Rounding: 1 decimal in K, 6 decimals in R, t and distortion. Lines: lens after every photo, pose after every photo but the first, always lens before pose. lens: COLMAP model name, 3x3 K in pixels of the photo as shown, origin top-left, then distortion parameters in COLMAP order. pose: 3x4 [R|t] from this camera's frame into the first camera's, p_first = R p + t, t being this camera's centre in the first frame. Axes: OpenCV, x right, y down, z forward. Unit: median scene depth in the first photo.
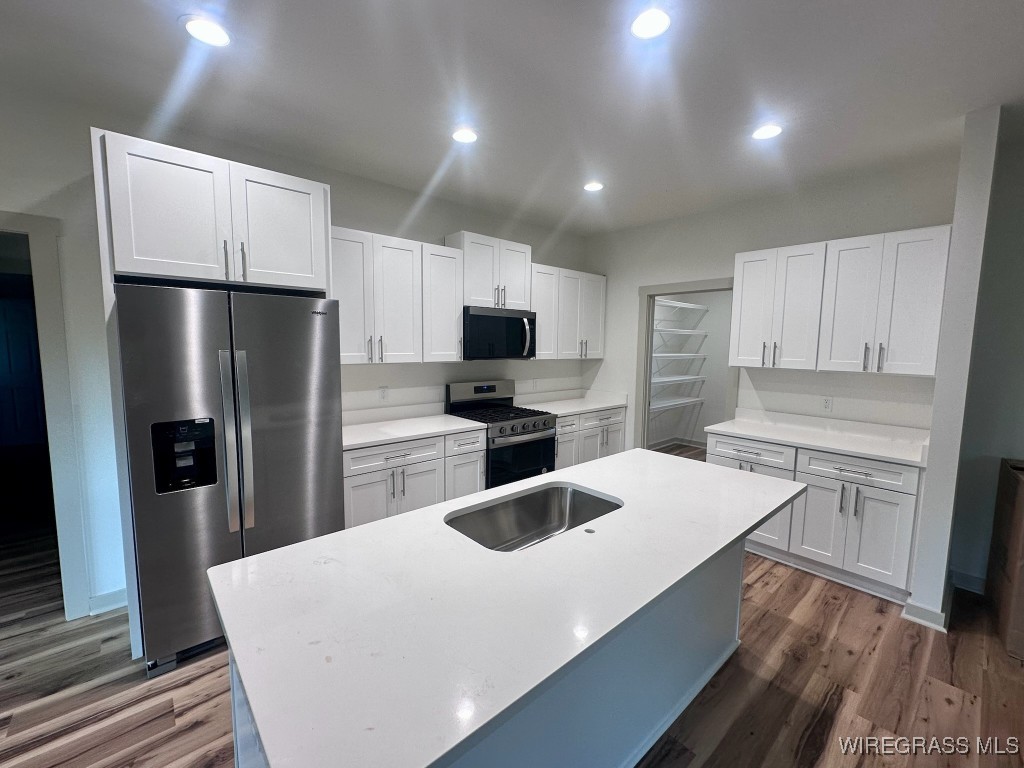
lens RADIAL K [[413.2, 0, 506.6], [0, 413.2, 383.1], [0, 0, 1]] dist [-0.001843, -0.000035]
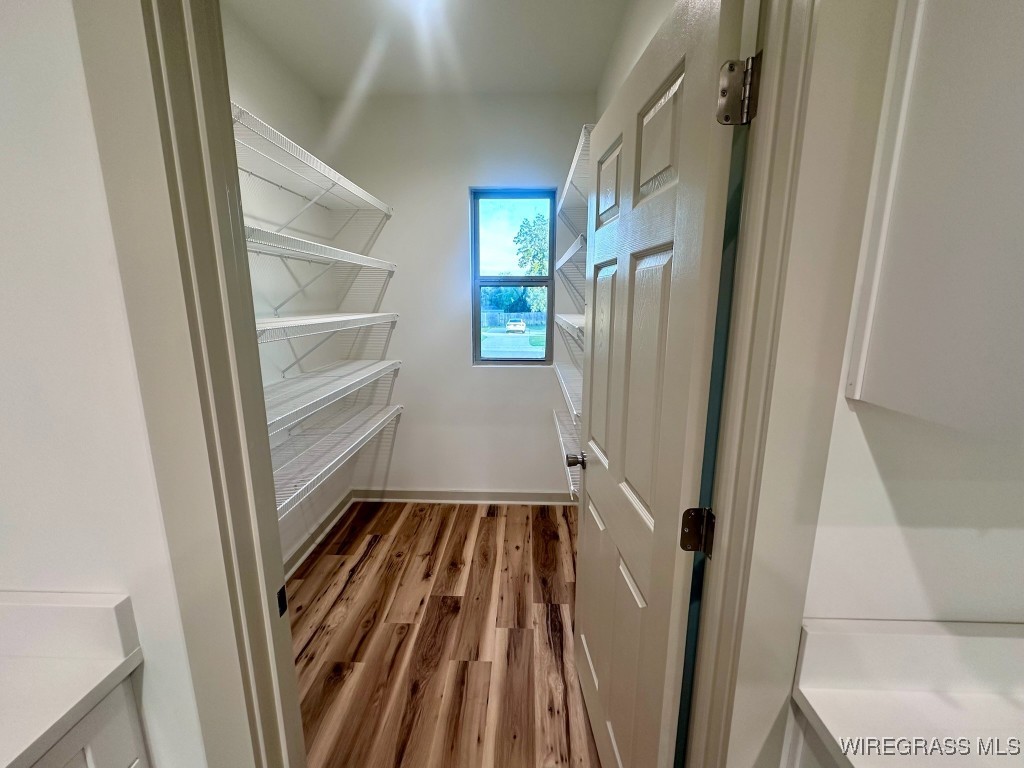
lens RADIAL K [[413.2, 0, 506.6], [0, 413.2, 383.1], [0, 0, 1]] dist [-0.001843, -0.000035]
pose [[0.670086, -0.155052, 0.725909, 0.214142], [0.076072, 0.987136, 0.140628, -0.047818], [-0.738375, -0.039011, 0.673261, 0.587865]]
